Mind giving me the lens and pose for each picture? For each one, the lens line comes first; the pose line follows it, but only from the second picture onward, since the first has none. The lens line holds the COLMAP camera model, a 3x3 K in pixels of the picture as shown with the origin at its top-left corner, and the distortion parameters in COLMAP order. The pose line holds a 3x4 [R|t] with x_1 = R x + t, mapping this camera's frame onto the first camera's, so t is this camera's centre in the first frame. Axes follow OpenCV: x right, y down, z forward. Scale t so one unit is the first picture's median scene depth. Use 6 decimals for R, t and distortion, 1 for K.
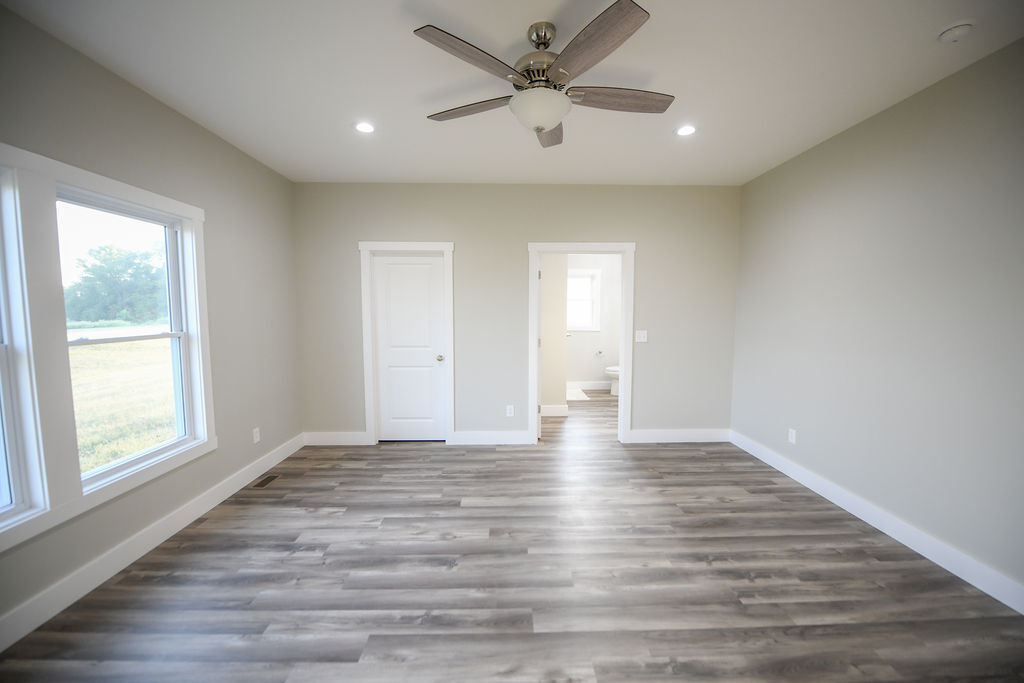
lens RADIAL K [[408.7, 0, 511.5], [0, 408.7, 342.8], [0, 0, 1]] dist [-0.017600, -0.000594]
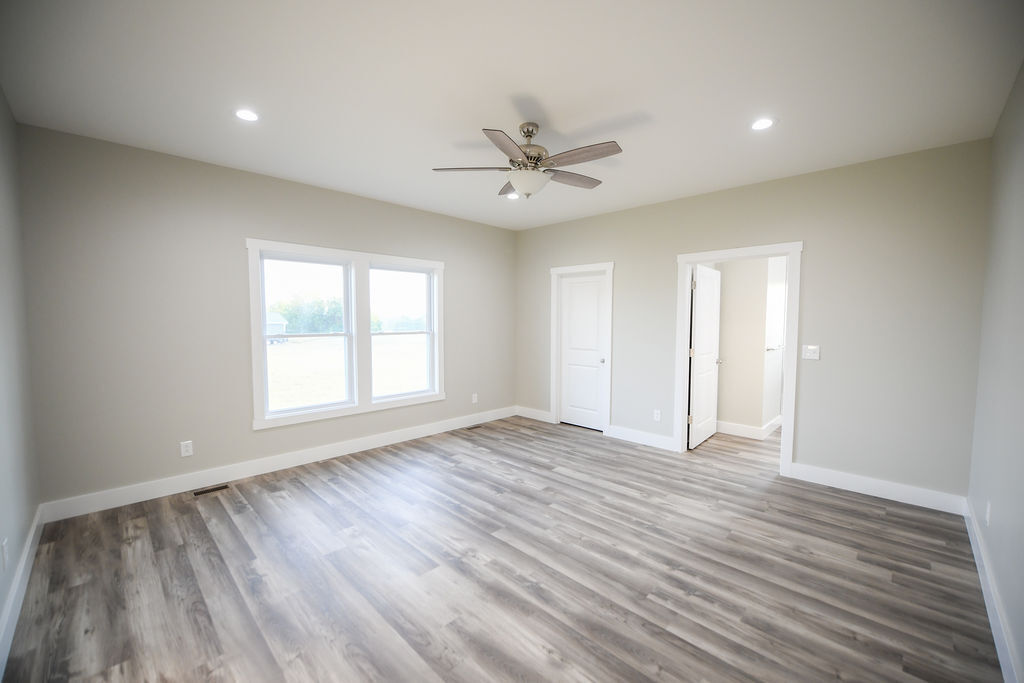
lens RADIAL K [[408.7, 0, 511.5], [0, 408.7, 342.8], [0, 0, 1]] dist [-0.017600, -0.000594]
pose [[0.695192, 0.043607, -0.717500, 0.722954], [-0.060291, 0.998178, 0.002250, 0.000221], [0.716291, 0.041695, 0.696555, -0.014926]]
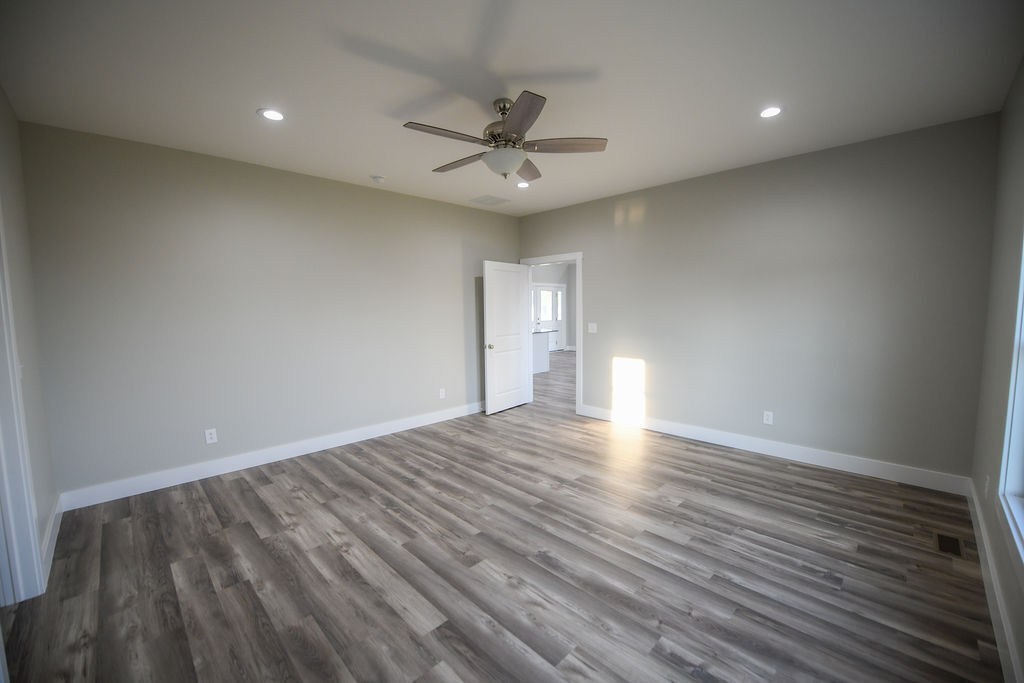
lens RADIAL K [[408.7, 0, 511.5], [0, 408.7, 342.8], [0, 0, 1]] dist [-0.017600, -0.000594]
pose [[-0.687149, -0.056126, 0.724346, -0.641481], [0.070529, 0.987149, 0.143397, -0.107804], [-0.723085, 0.149622, -0.674360, 1.324058]]
